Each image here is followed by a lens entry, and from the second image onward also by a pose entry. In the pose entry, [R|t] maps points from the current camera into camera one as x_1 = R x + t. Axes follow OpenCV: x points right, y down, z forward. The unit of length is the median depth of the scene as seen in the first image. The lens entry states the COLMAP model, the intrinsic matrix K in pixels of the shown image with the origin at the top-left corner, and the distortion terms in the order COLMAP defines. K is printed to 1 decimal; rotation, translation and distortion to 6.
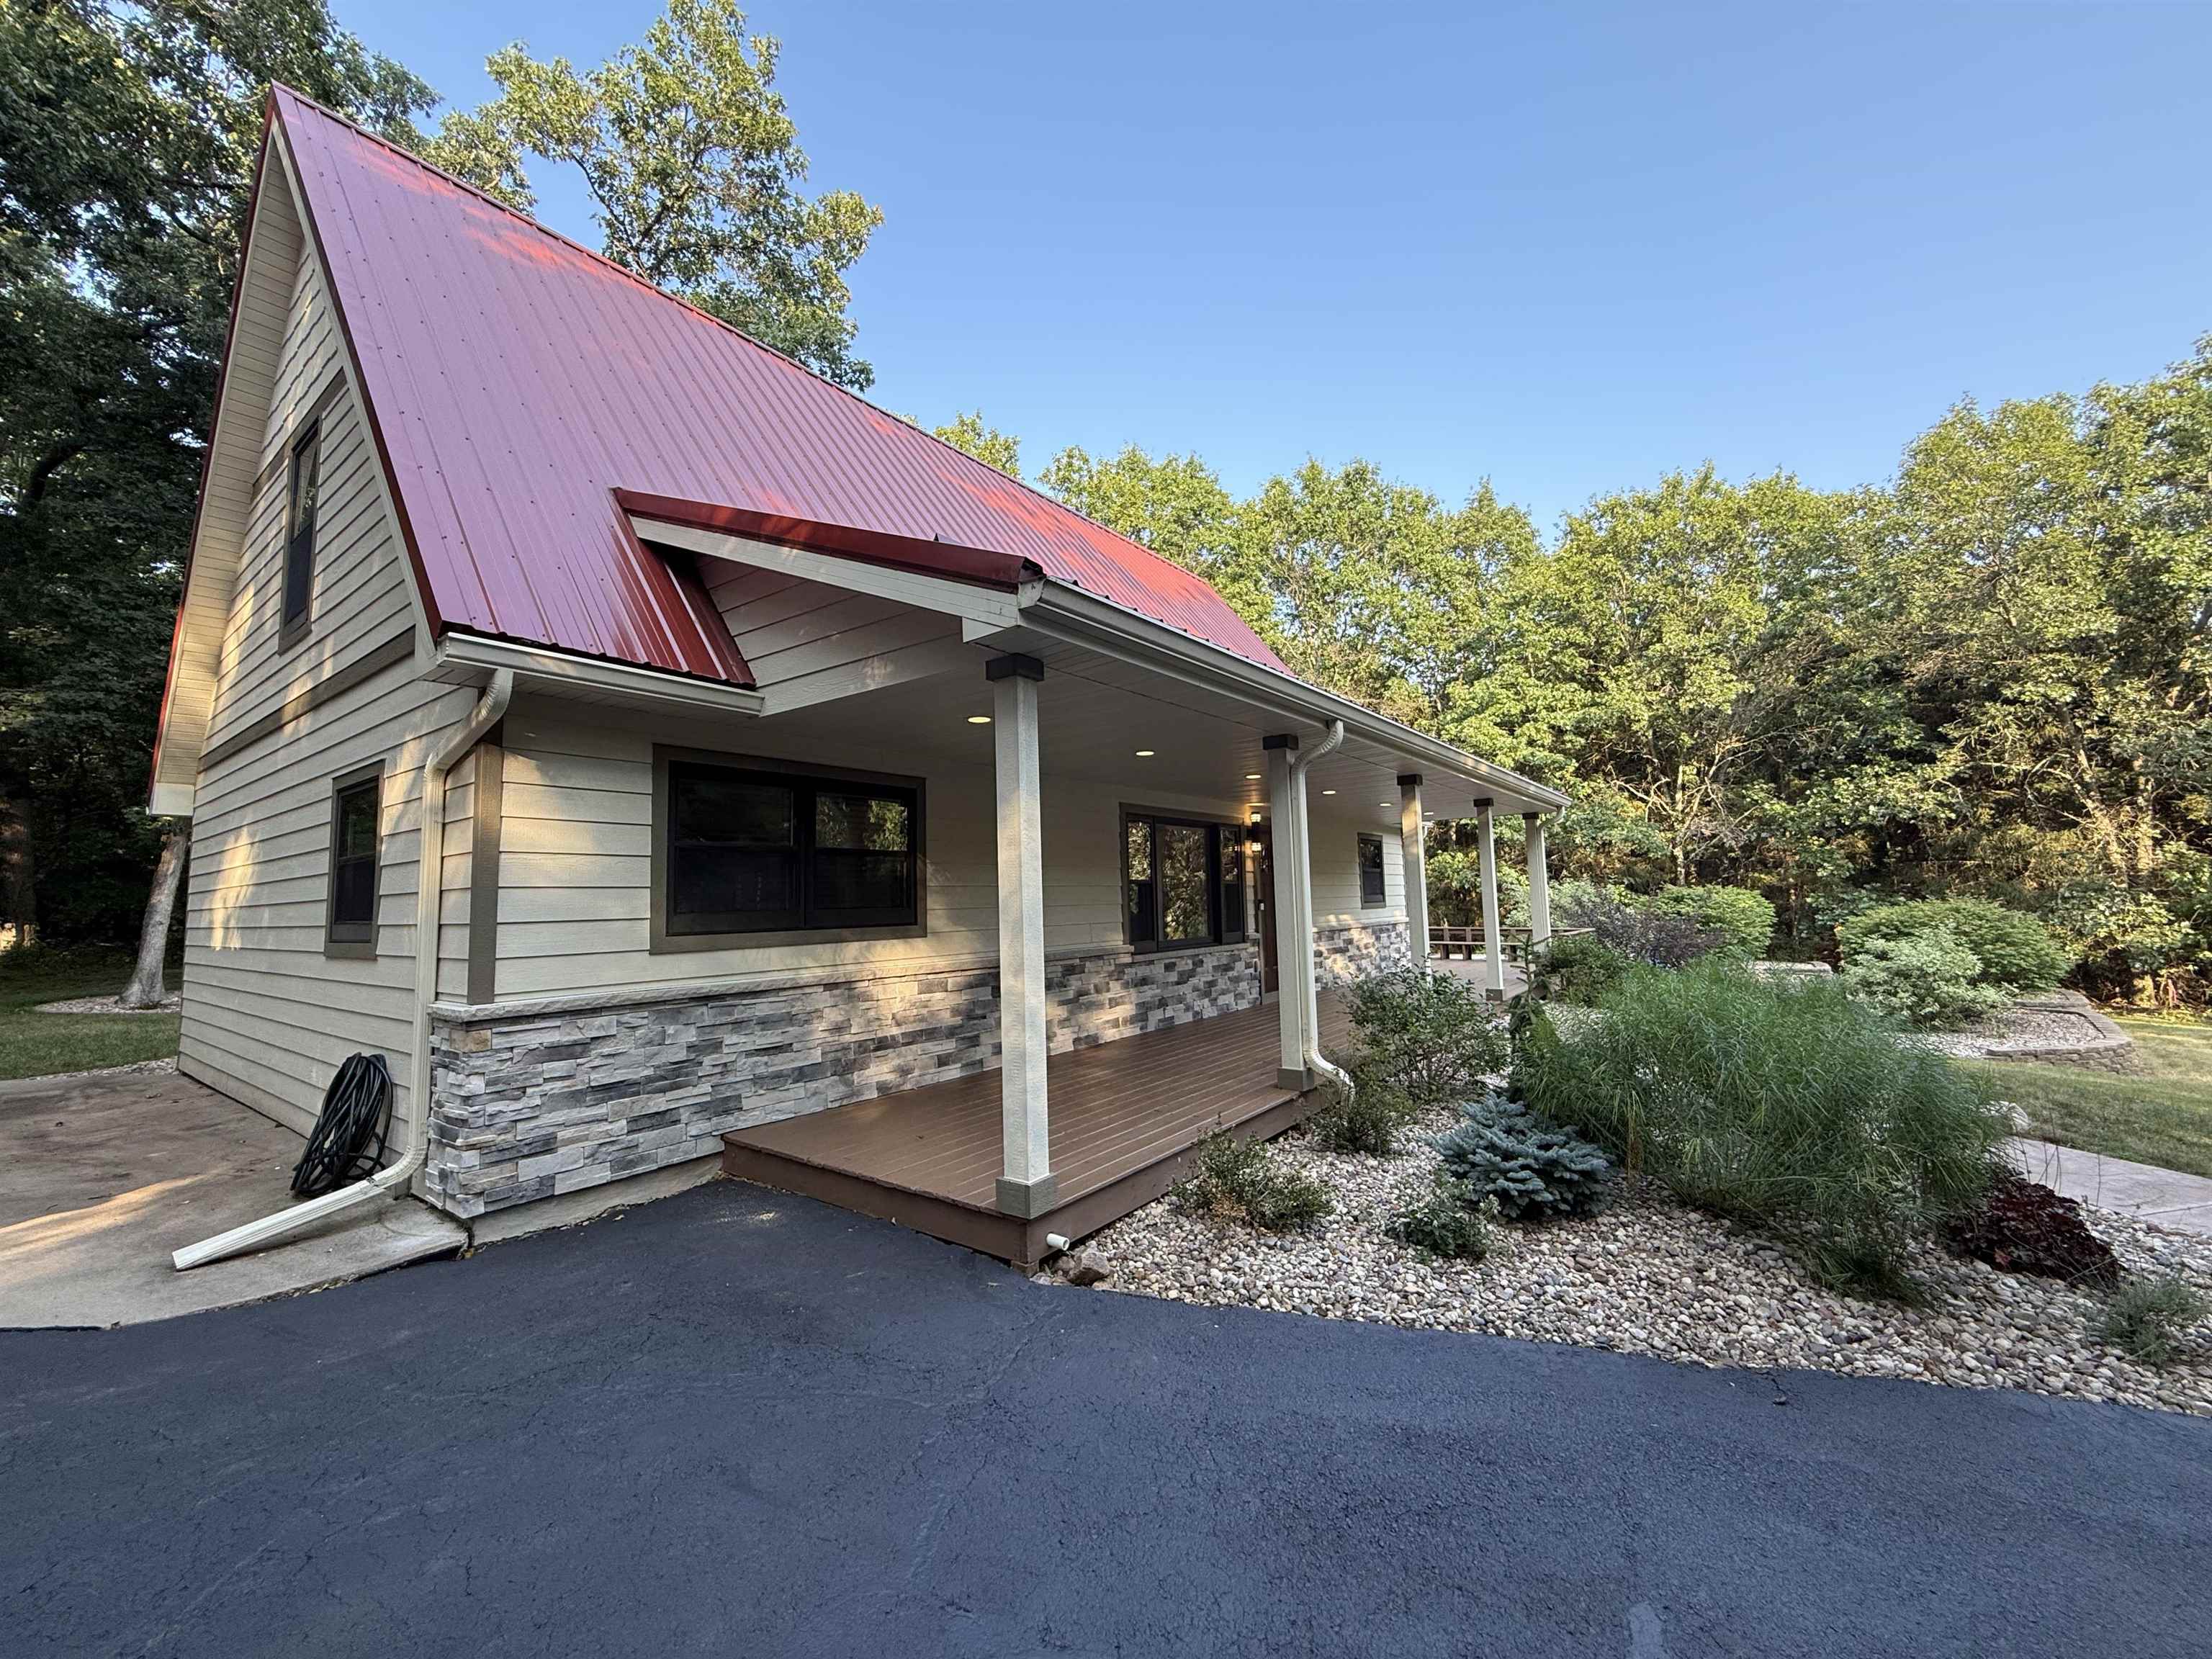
lens RADIAL K [[882.2, 0, 1098.2], [0, 882.2, 833.0], [0, 0, 1]] dist [0.003433, 0.000709]
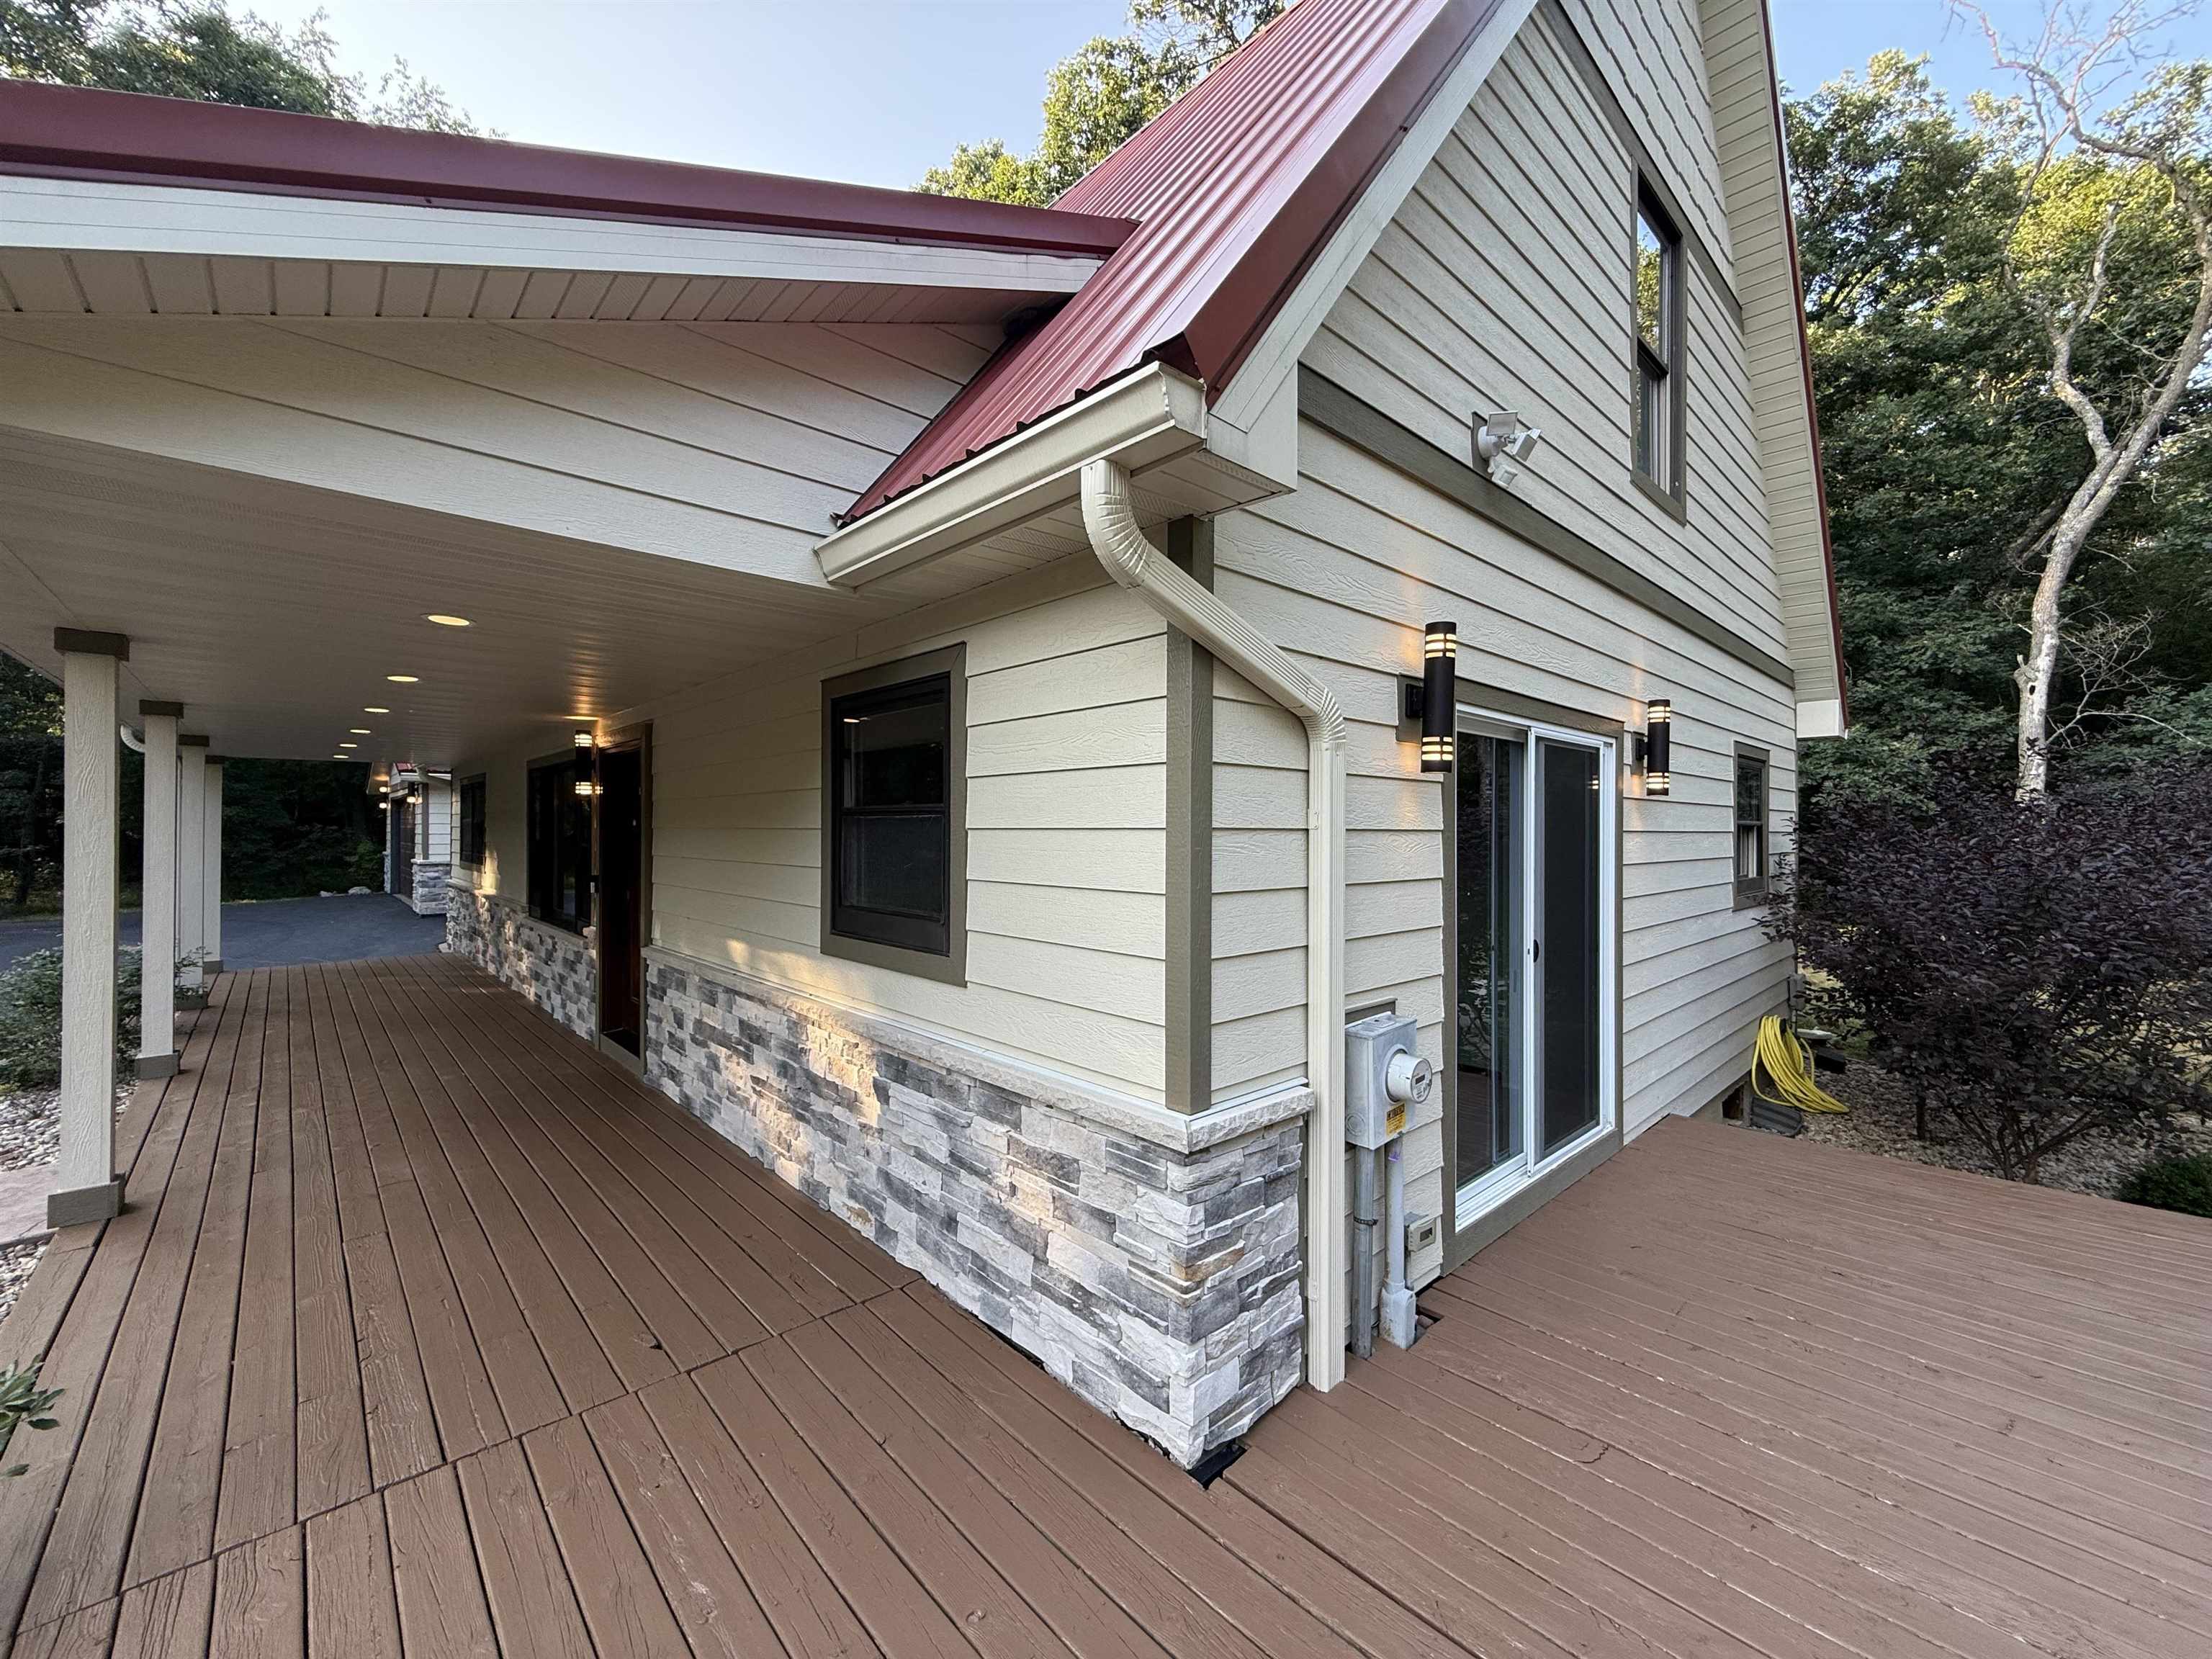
lens RADIAL K [[883.2, 0, 1099.1], [0, 883.2, 825.8], [0, 0, 1]] dist [0.000928, 0.000223]
pose [[-0.179091, 0.020647, -0.983616, 0.974623], [0.075330, 0.997133, 0.007215, 0.086404], [0.980944, -0.072804, -0.180133, 1.979431]]
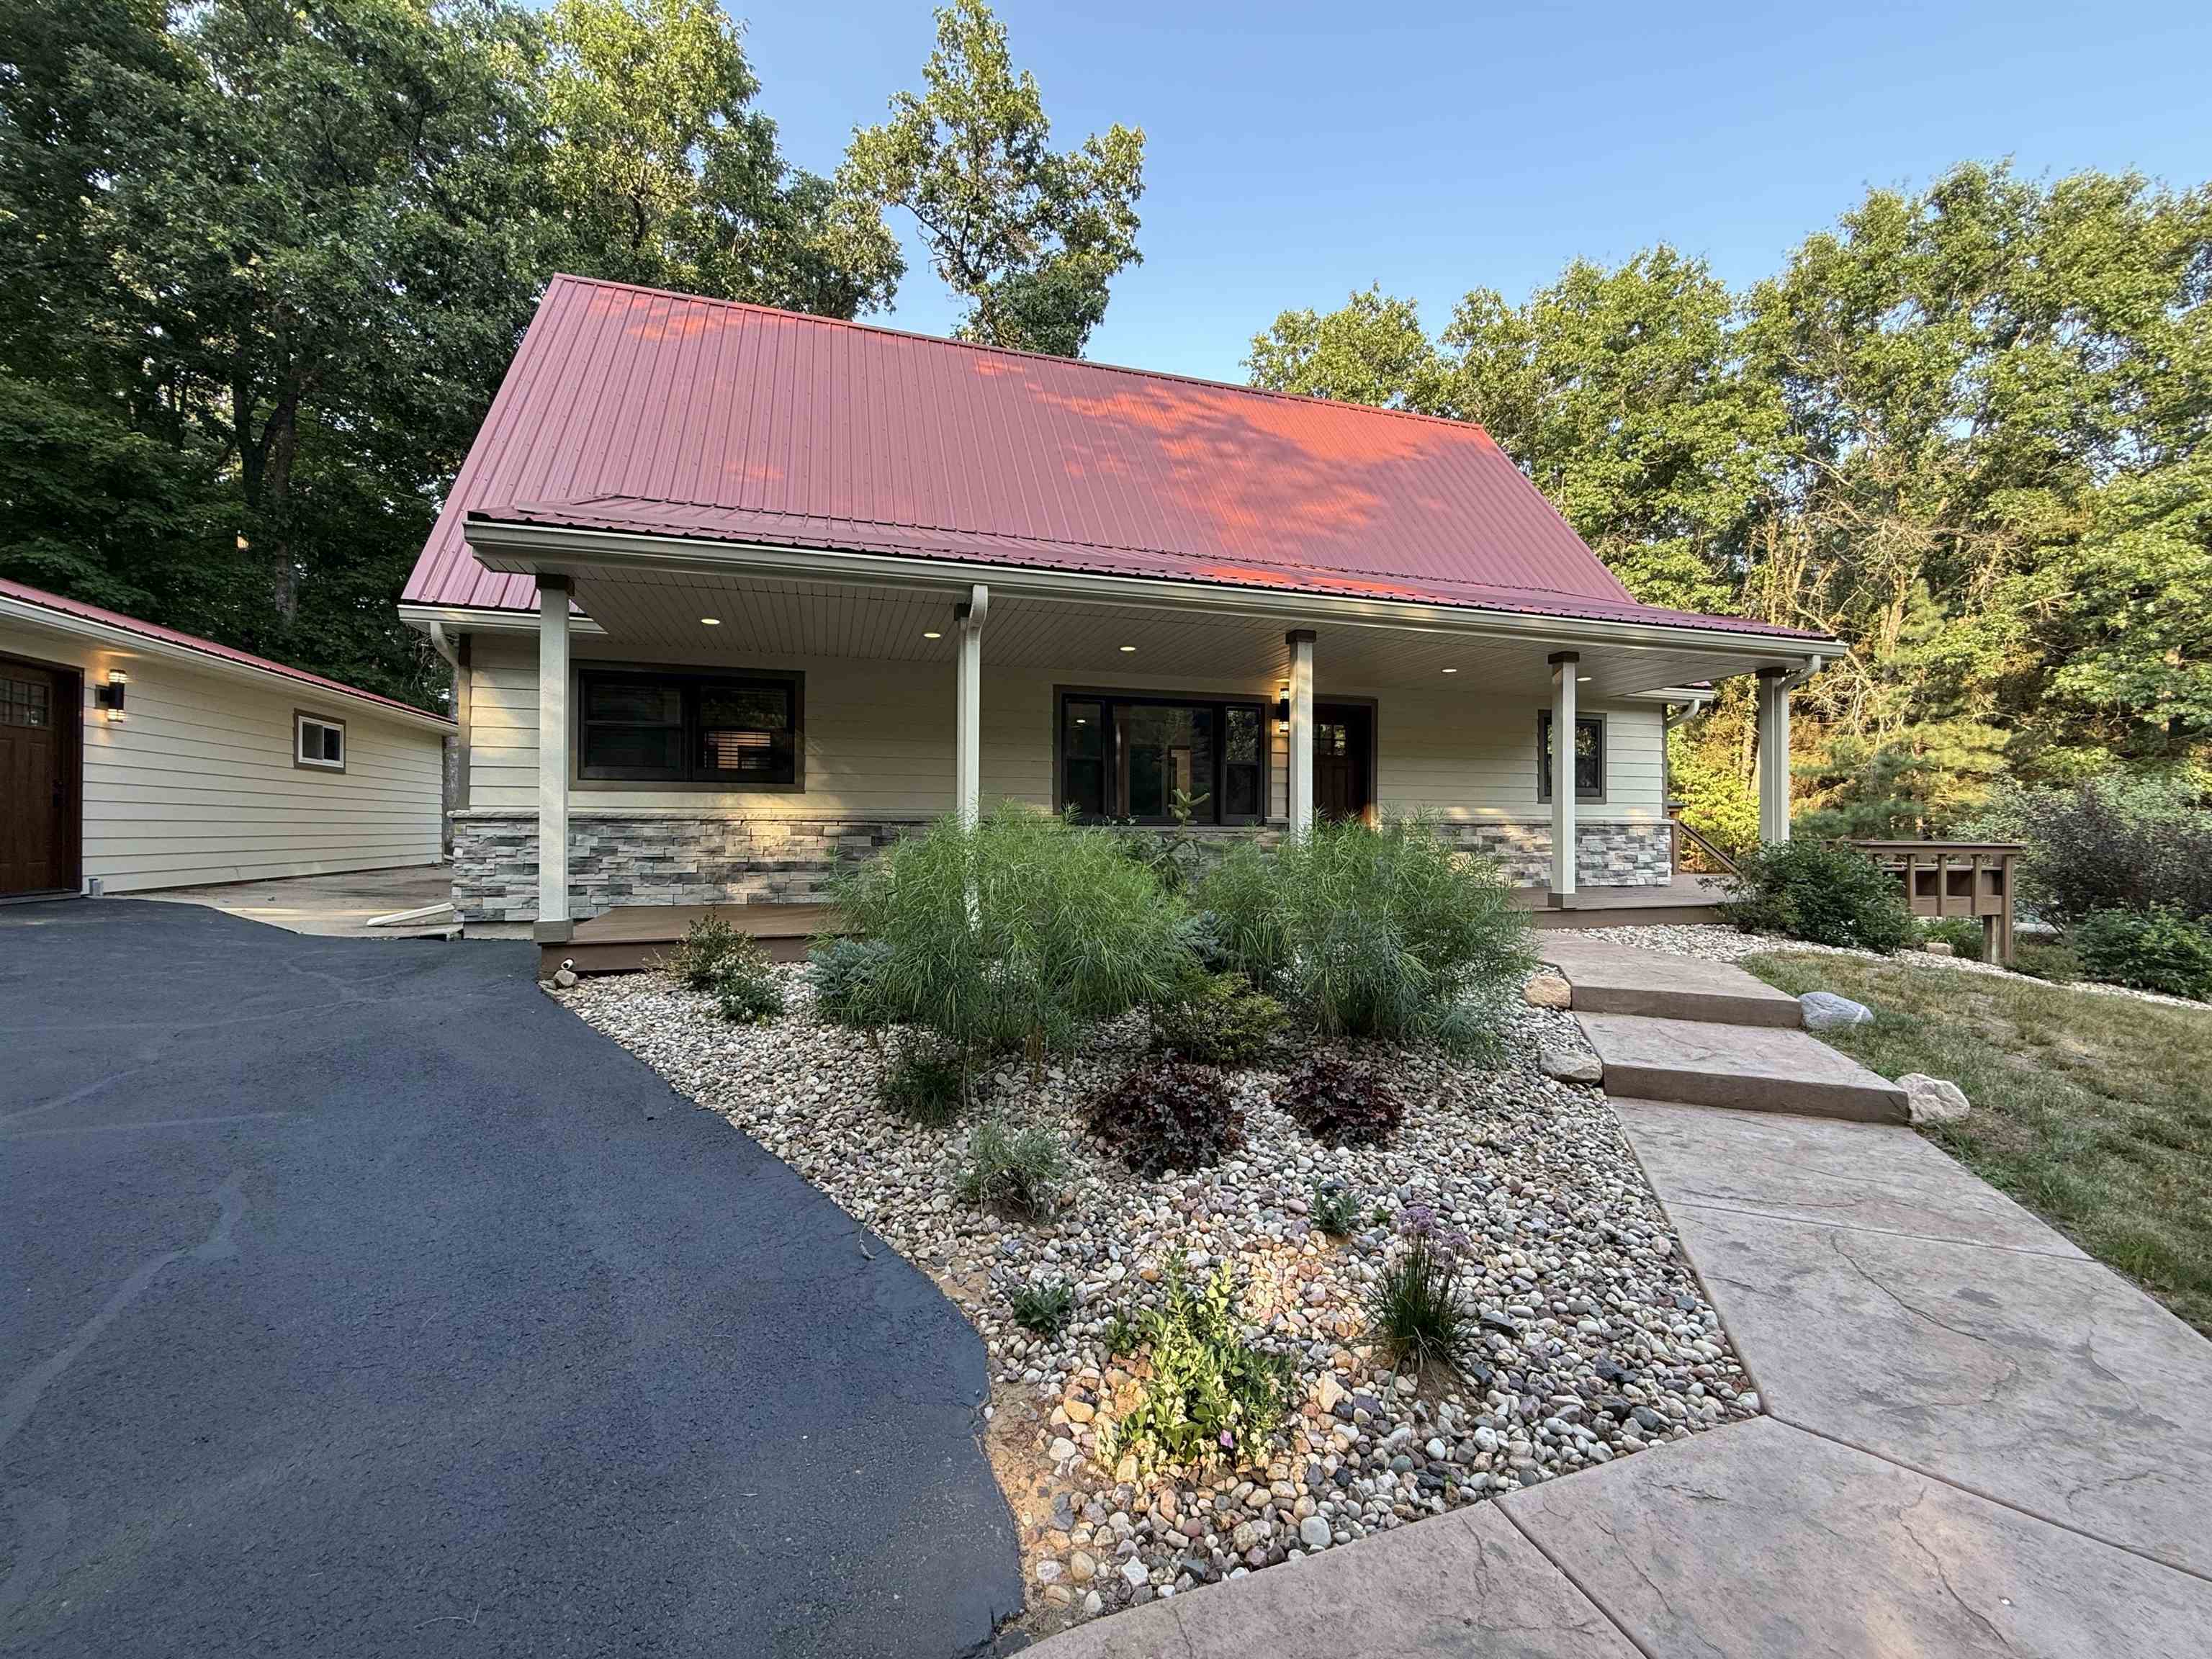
lens RADIAL K [[882.2, 0, 1098.2], [0, 882.2, 833.0], [0, 0, 1]] dist [0.003433, 0.000709]
pose [[0.812049, 0.031183, -0.582755, 0.776392], [0.020792, 0.996392, 0.082290, 0.064483], [0.583218, -0.078940, 0.808471, 0.156455]]
